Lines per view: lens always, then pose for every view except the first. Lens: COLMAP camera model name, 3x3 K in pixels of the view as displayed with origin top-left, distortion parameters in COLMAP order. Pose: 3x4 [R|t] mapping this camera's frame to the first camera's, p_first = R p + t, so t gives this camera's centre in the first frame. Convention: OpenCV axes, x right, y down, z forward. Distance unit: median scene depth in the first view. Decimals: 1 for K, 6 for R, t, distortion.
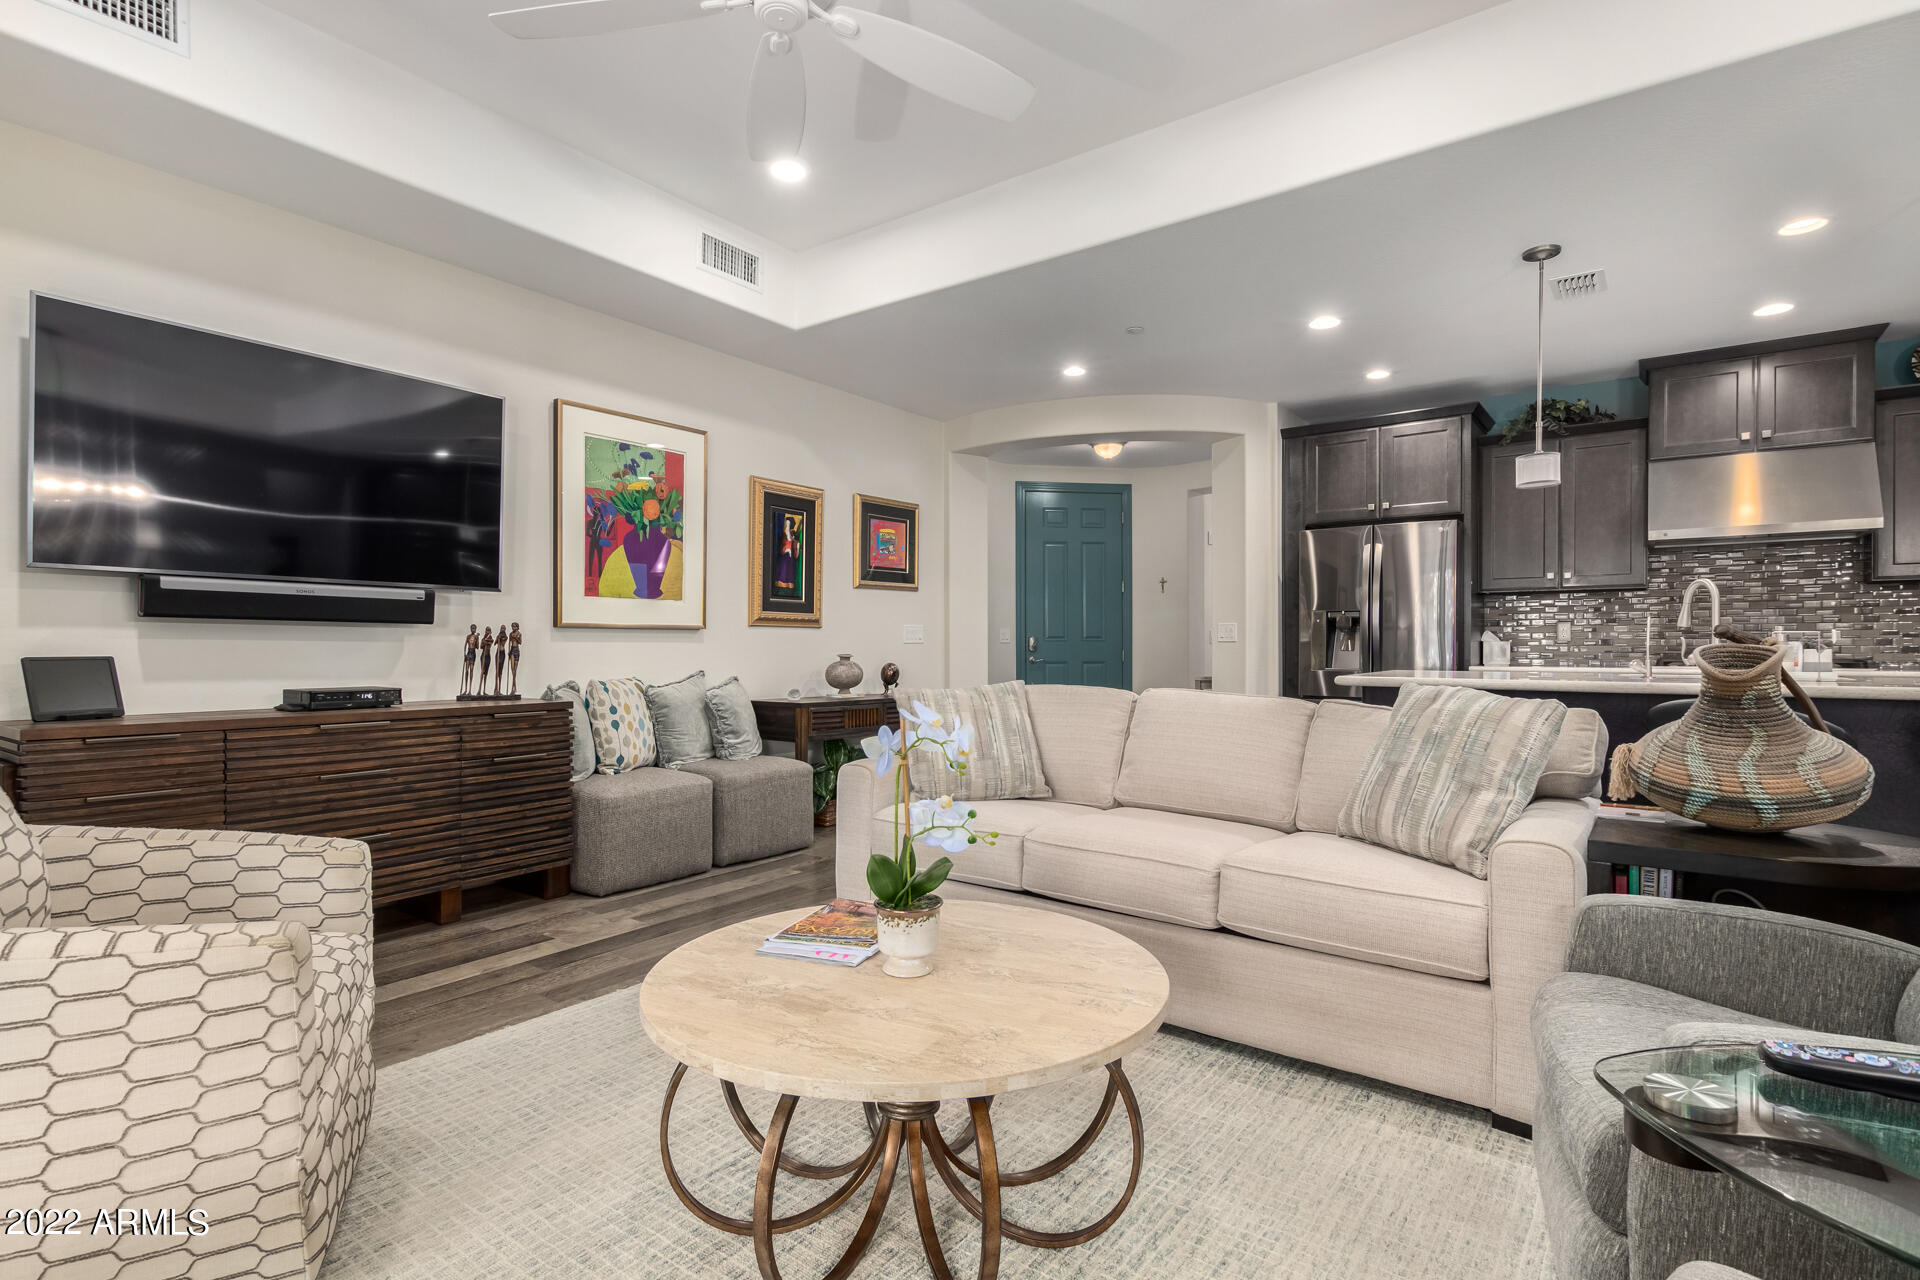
lens RADIAL K [[947.5, 0, 937.8], [0, 947.5, 655.1], [0, 0, 1]] dist [0.011715, 0.000460]
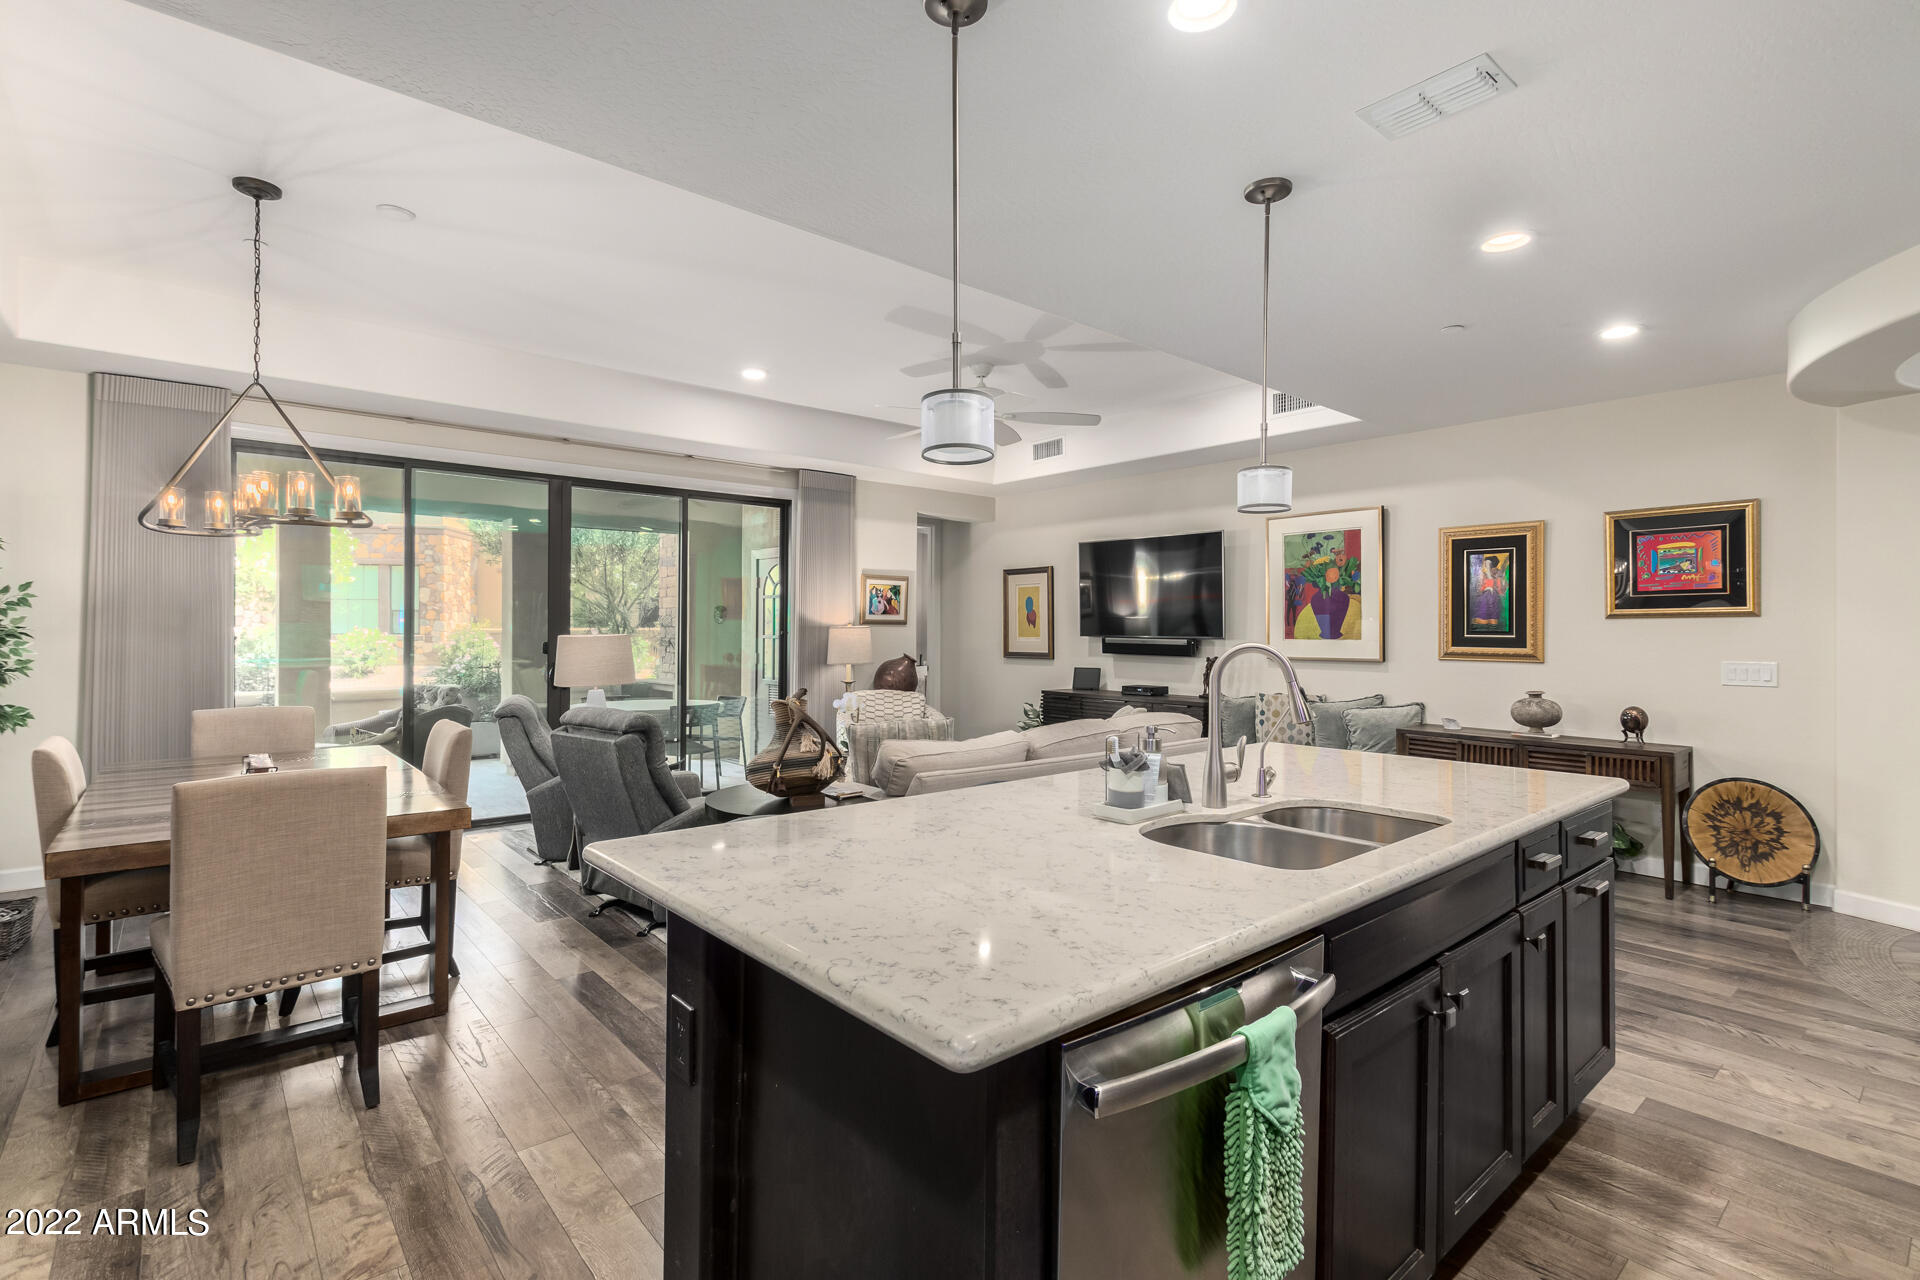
lens RADIAL K [[875.9, 0, 937.9], [0, 875.9, 640.2], [0, 0, 1]] dist [0.002918, 0.000520]
pose [[-0.219537, 0.010882, -0.975543, 0.953608], [-0.011453, 0.999840, 0.013730, -0.061091], [0.975537, 0.014187, -0.219378, 0.634708]]
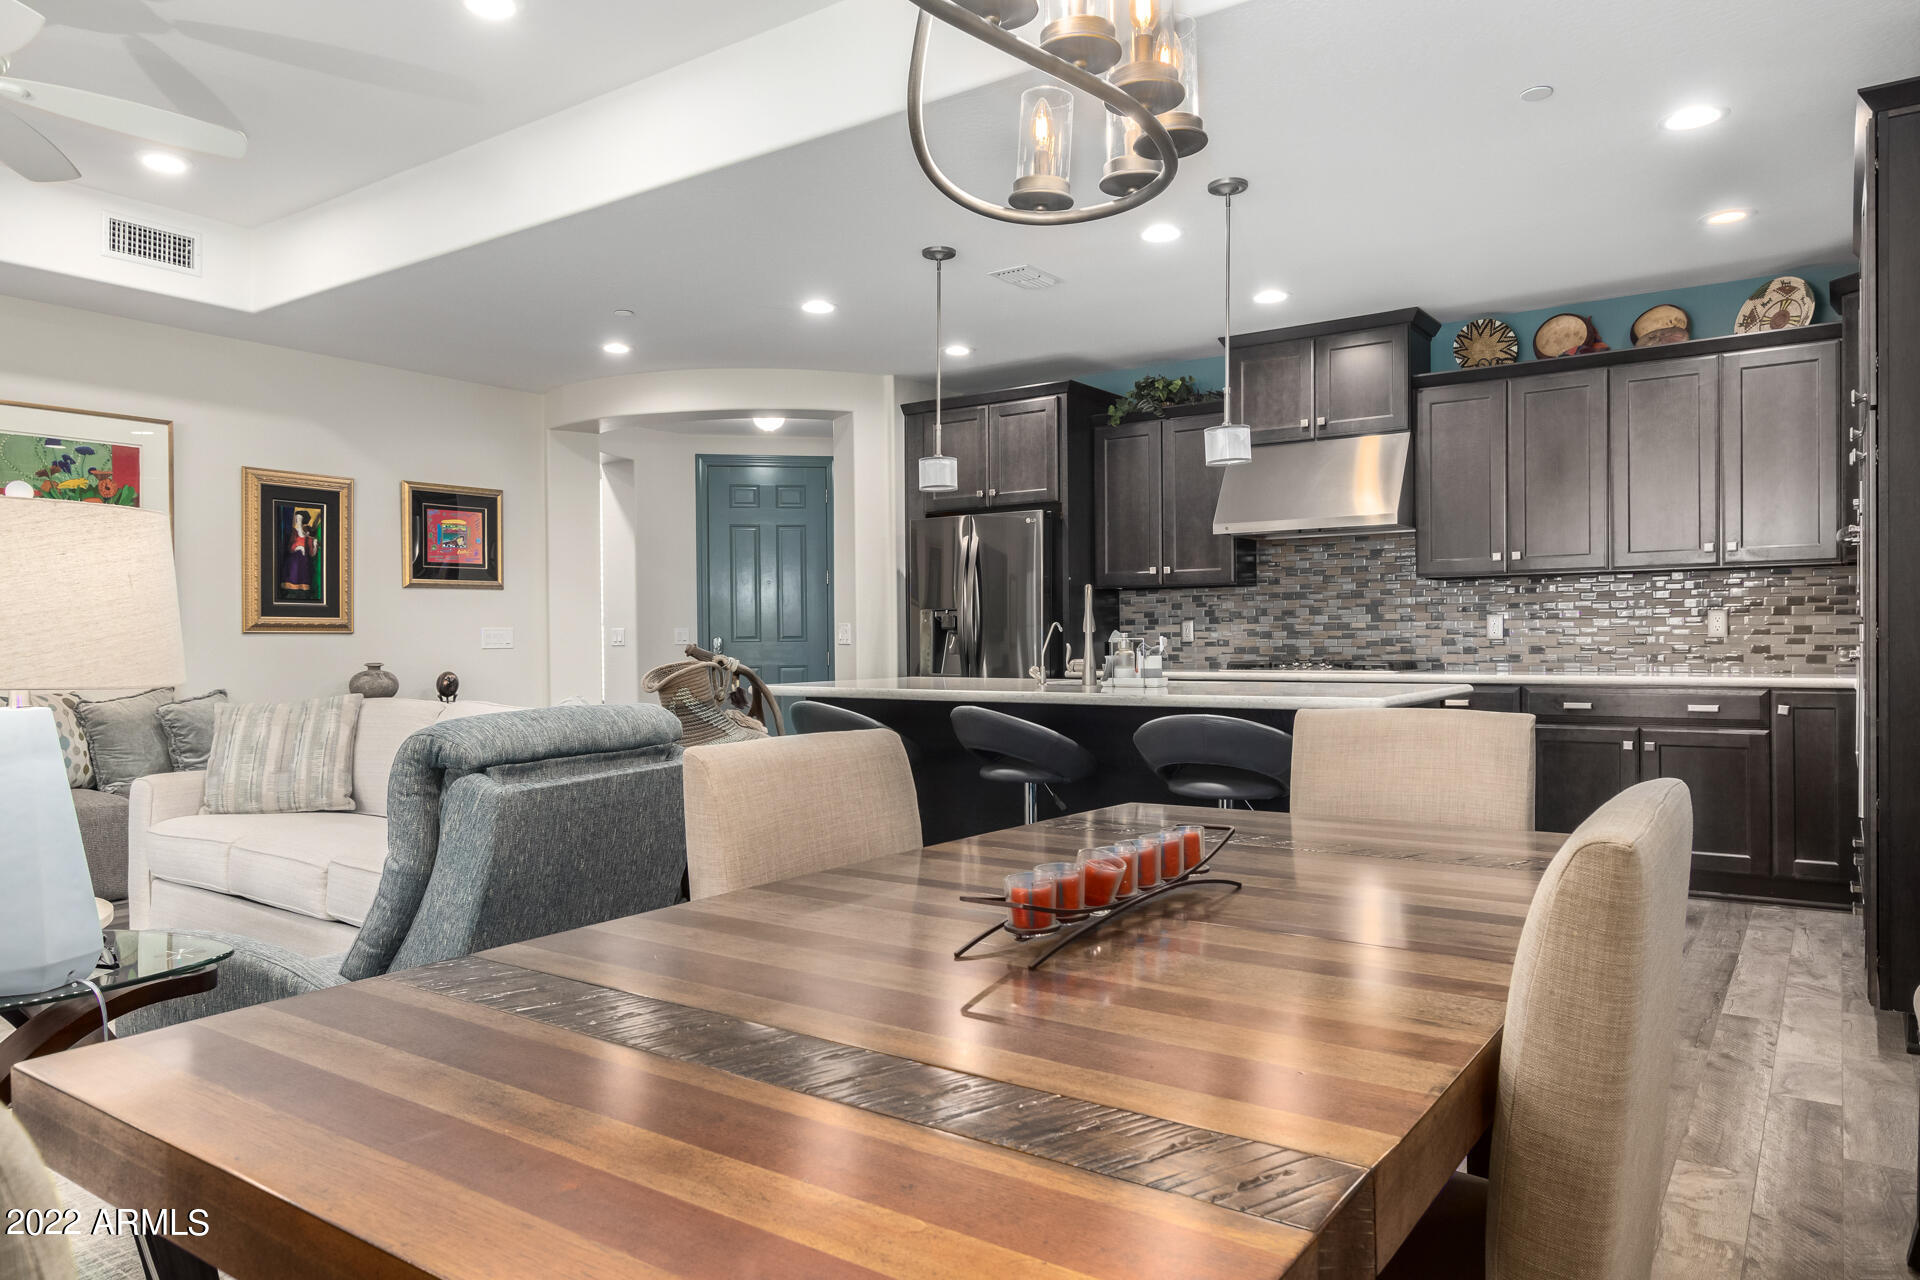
lens RADIAL K [[1264.7, 0, 952.0], [0, 1264.7, 647.8], [0, 0, 1]] dist [0.005256, -0.000557]
pose [[0.999680, -0.008327, 0.023869, 0.441781], [0.008402, 0.999960, -0.003043, -0.007420], [-0.023843, 0.003243, 0.999710, -0.218845]]
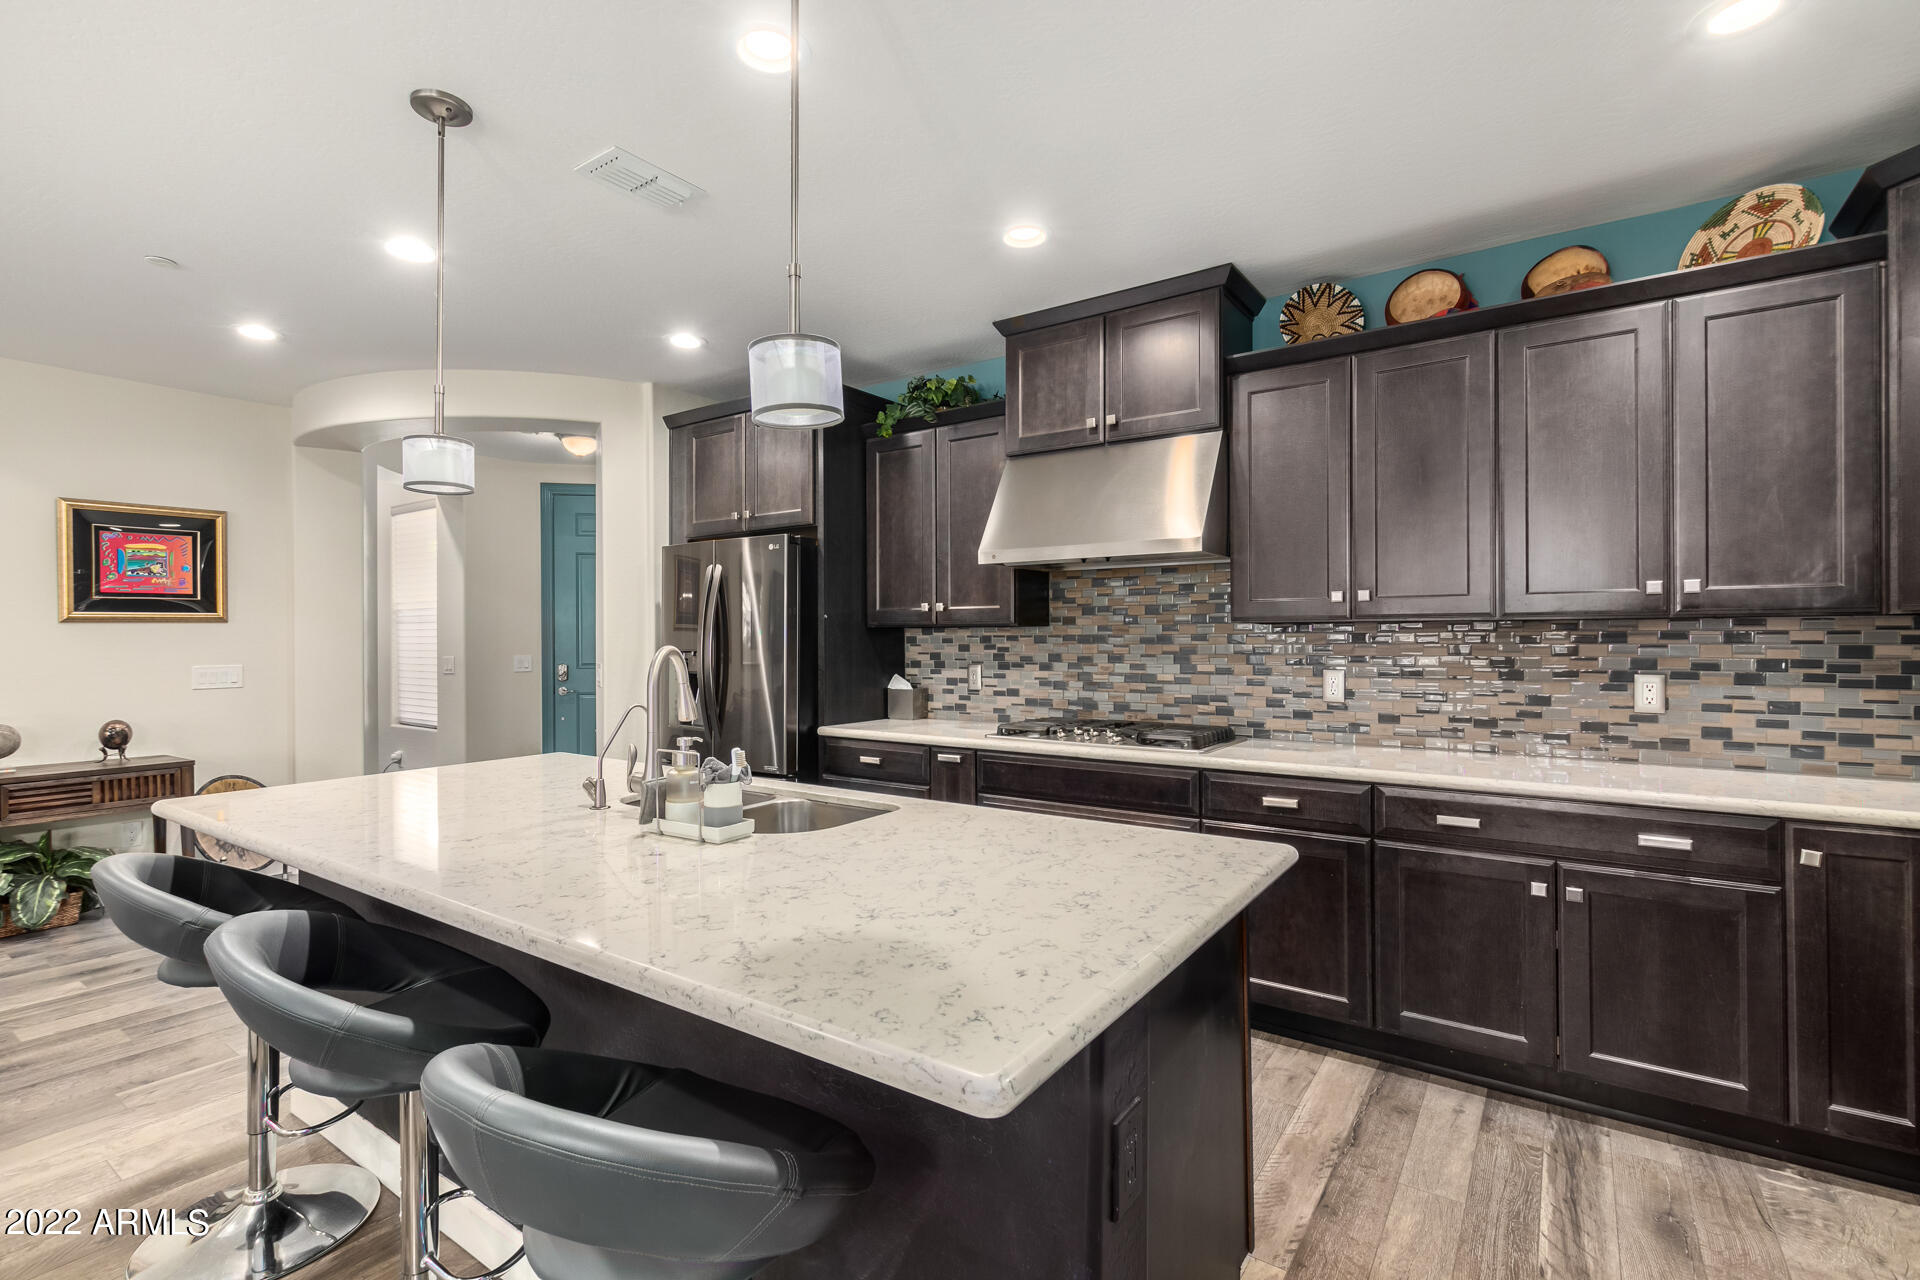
lens RADIAL K [[867.0, 0, 958.9], [0, 867.0, 633.7], [0, 0, 1]] dist [0.000544, 0.000321]
pose [[0.999654, -0.003685, 0.026036, 0.684930], [0.003998, 0.999920, -0.011982, -0.056283], [-0.025990, 0.012082, 0.999589, 0.320061]]
